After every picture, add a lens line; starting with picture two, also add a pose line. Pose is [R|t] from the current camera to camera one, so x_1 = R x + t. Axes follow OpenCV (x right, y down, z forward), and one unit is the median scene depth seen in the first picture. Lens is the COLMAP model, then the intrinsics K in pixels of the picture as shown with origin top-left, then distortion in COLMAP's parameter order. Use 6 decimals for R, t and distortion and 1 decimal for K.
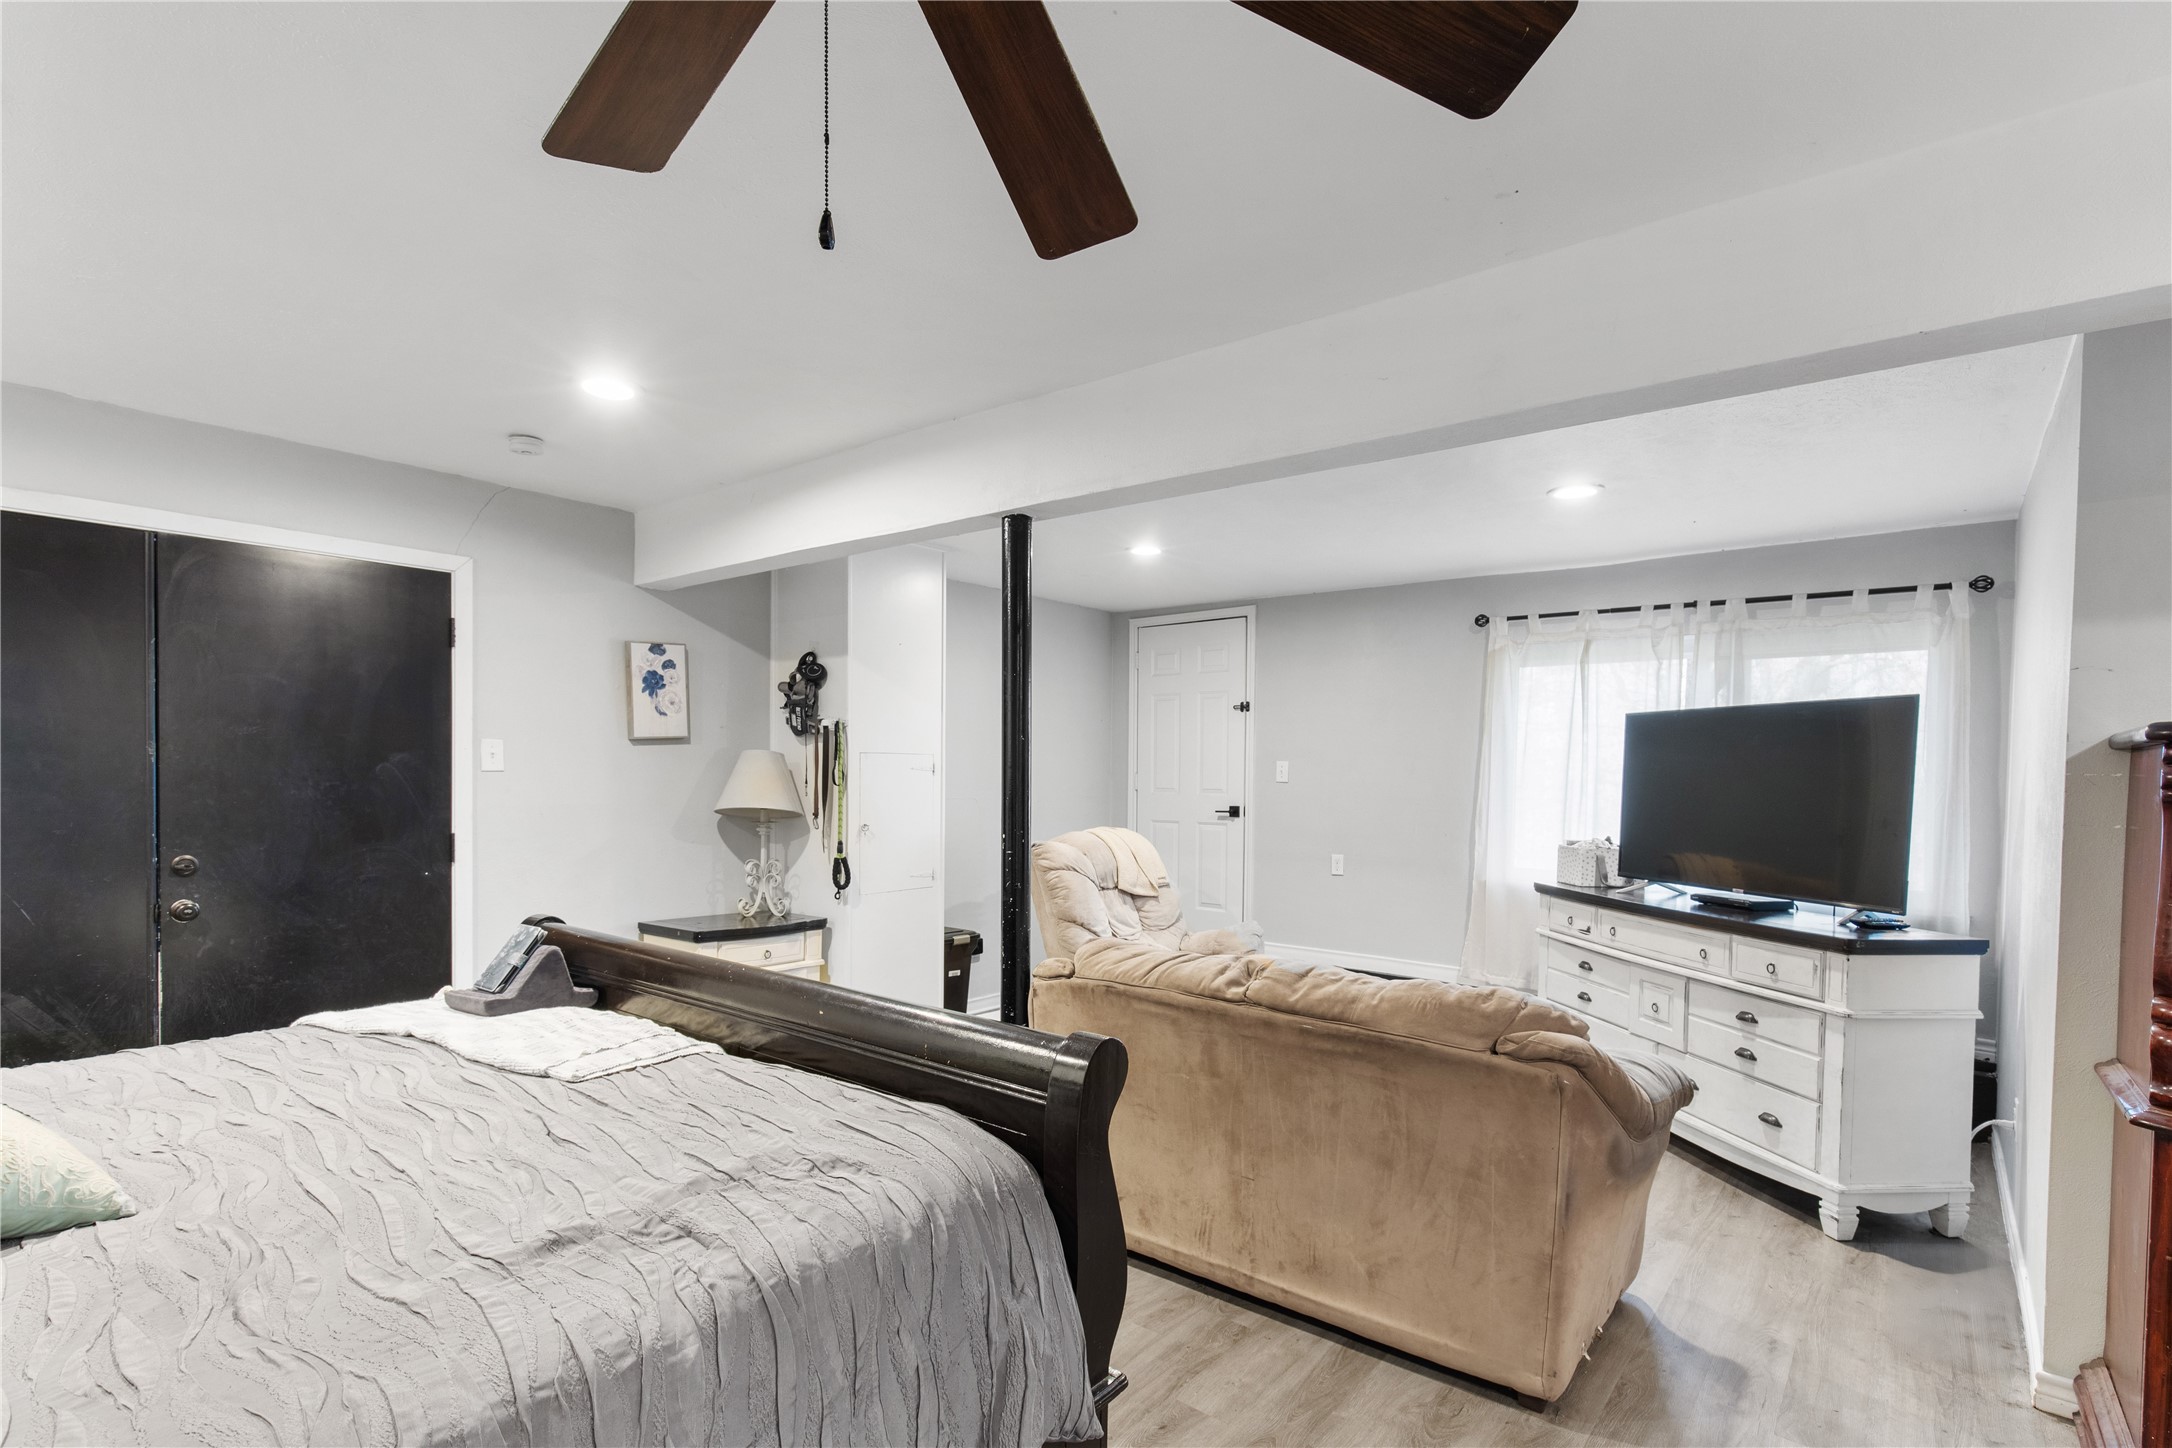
lens RADIAL K [[1005.5, 0, 1050.1], [0, 1005.5, 791.3], [0, 0, 1]] dist [0.008320, -0.000887]
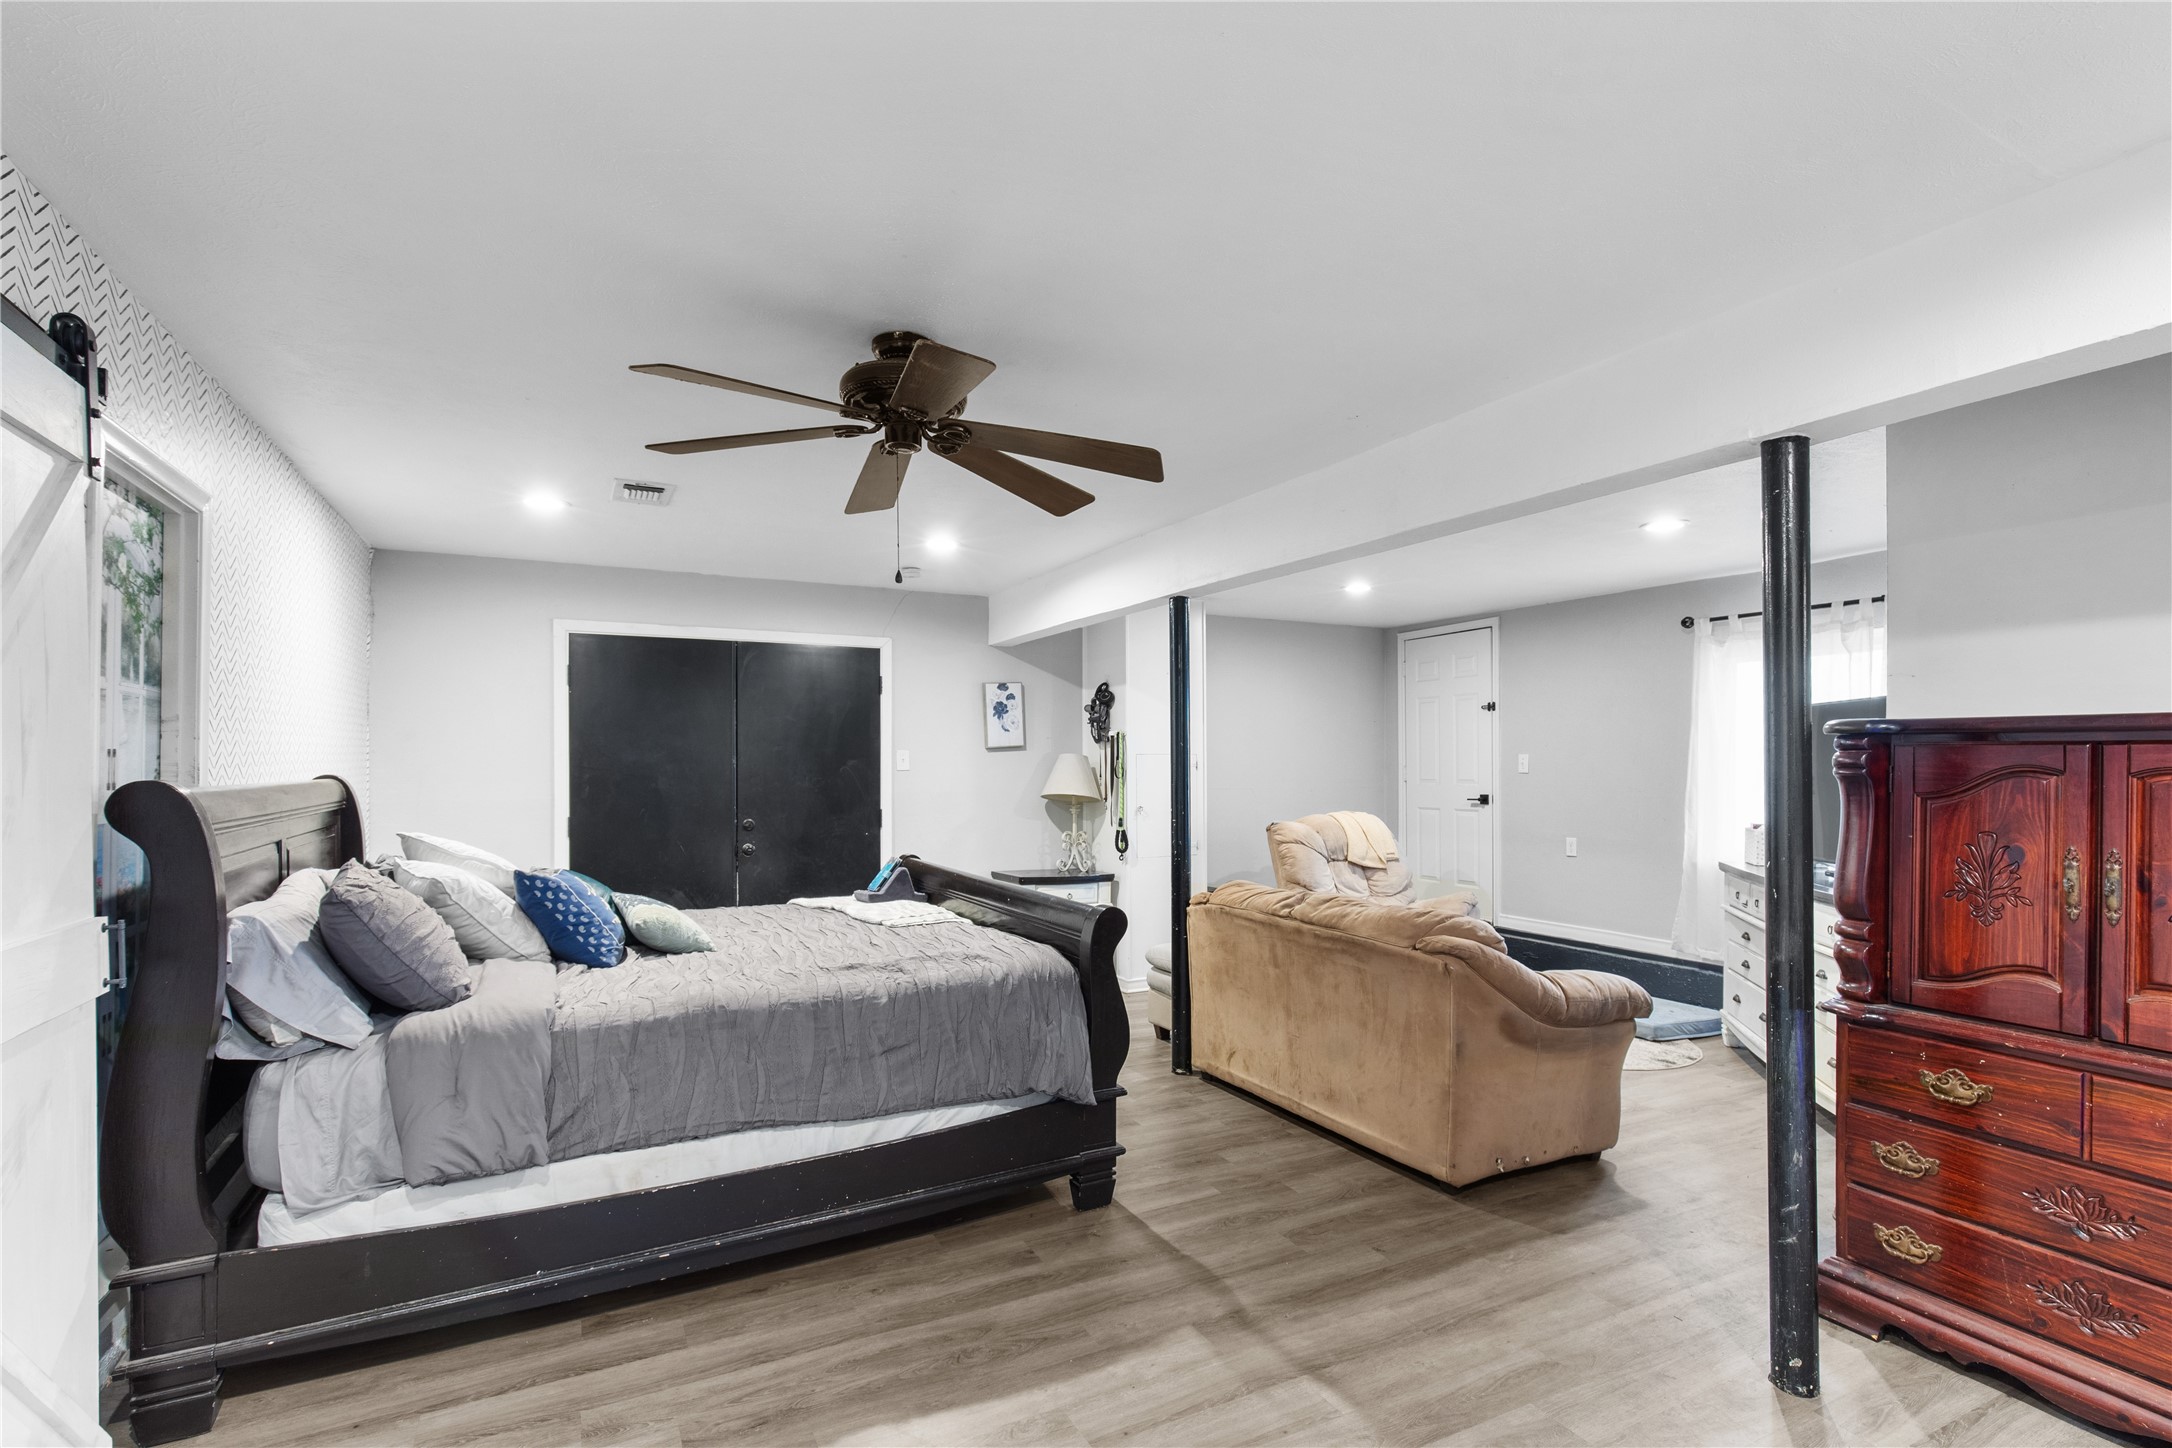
lens RADIAL K [[1005.5, 0, 1070.5], [0, 1005.5, 758.3], [0, 0, 1]] dist [0.008320, -0.000887]
pose [[0.912057, -0.016051, -0.409750, 0.348356], [0.003596, 0.999508, -0.031150, 0.011715], [0.410048, 0.026937, 0.911666, -0.347863]]
